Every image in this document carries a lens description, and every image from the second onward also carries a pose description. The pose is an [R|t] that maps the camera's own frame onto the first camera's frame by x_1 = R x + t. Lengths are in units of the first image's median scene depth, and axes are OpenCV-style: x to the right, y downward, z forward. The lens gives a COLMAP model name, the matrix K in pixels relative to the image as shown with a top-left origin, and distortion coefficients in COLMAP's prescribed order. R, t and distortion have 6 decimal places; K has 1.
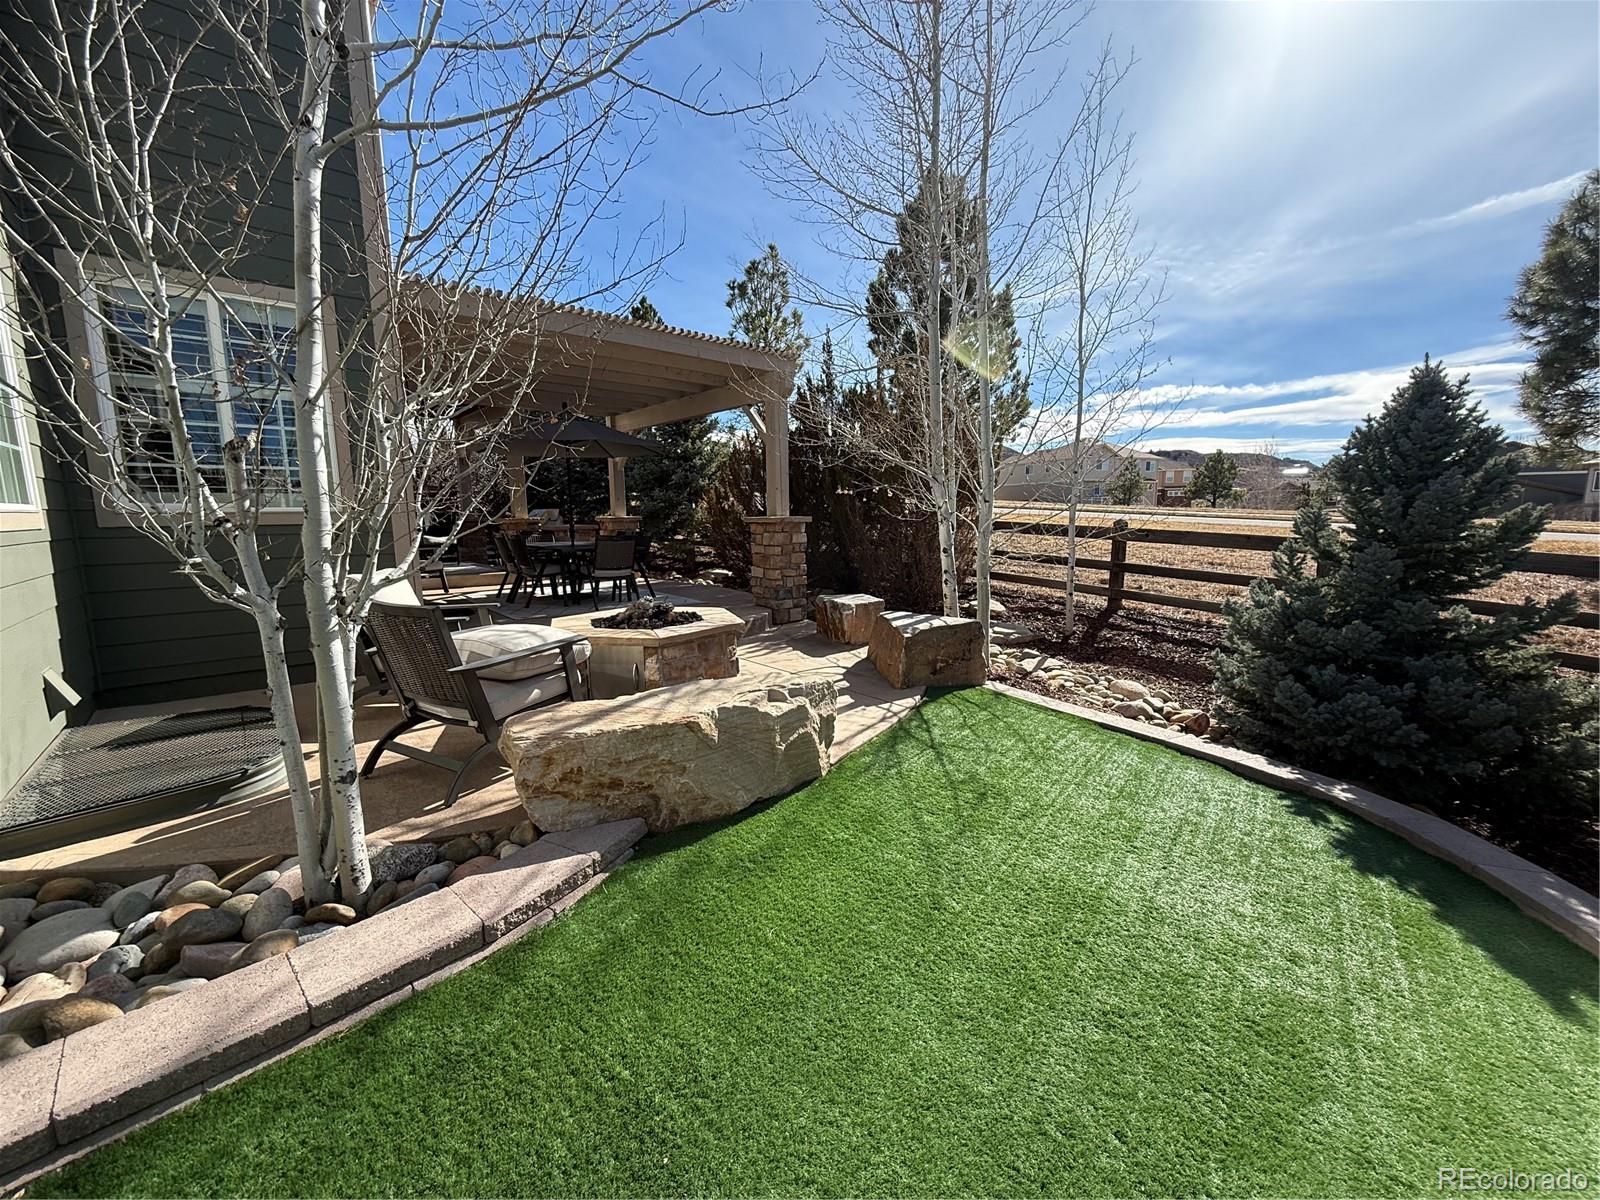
lens RADIAL K [[637.6, 0, 805.6], [0, 637.6, 601.8], [0, 0, 1]] dist [0.000276, 0.000166]
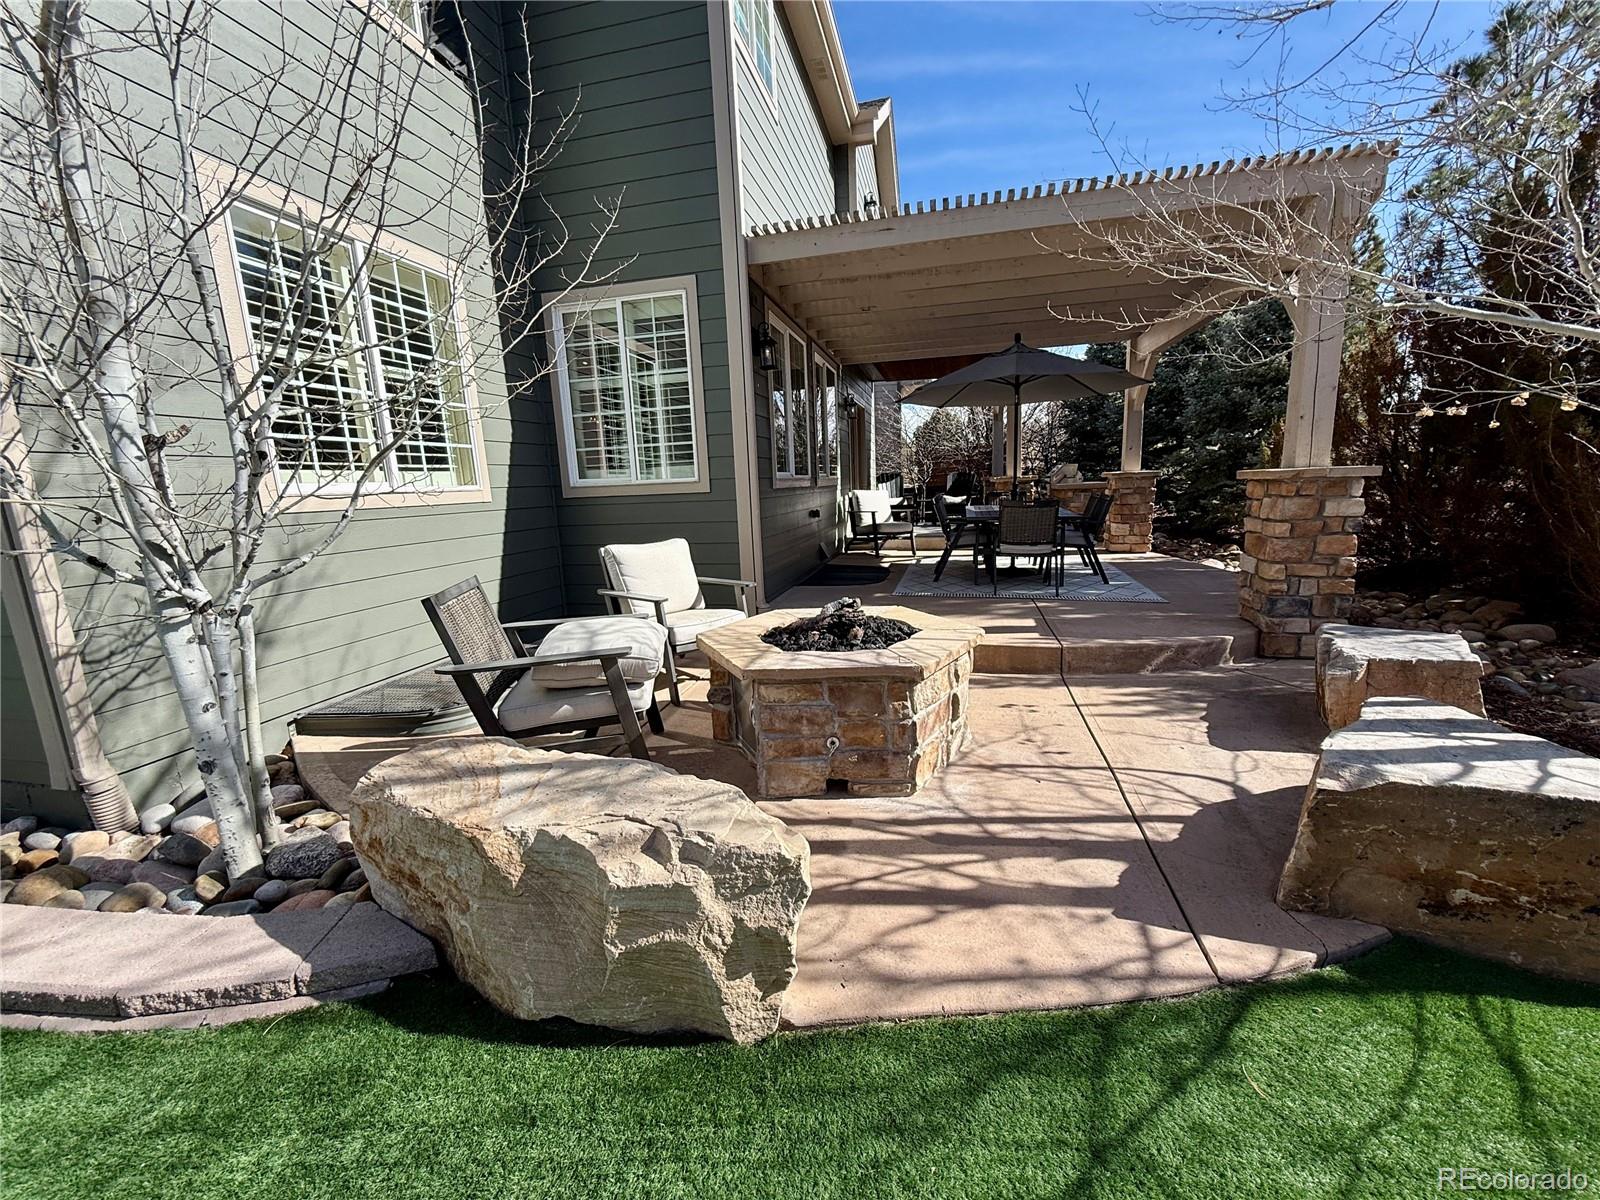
lens RADIAL K [[637.6, 0, 798.8], [0, 637.6, 596.4], [0, 0, 1]] dist [0.000276, 0.000166]
pose [[0.579879, 0.129754, -0.804303, 0.374868], [-0.077113, 0.991545, 0.104365, -0.105462], [0.811045, 0.001503, 0.584982, 0.721889]]
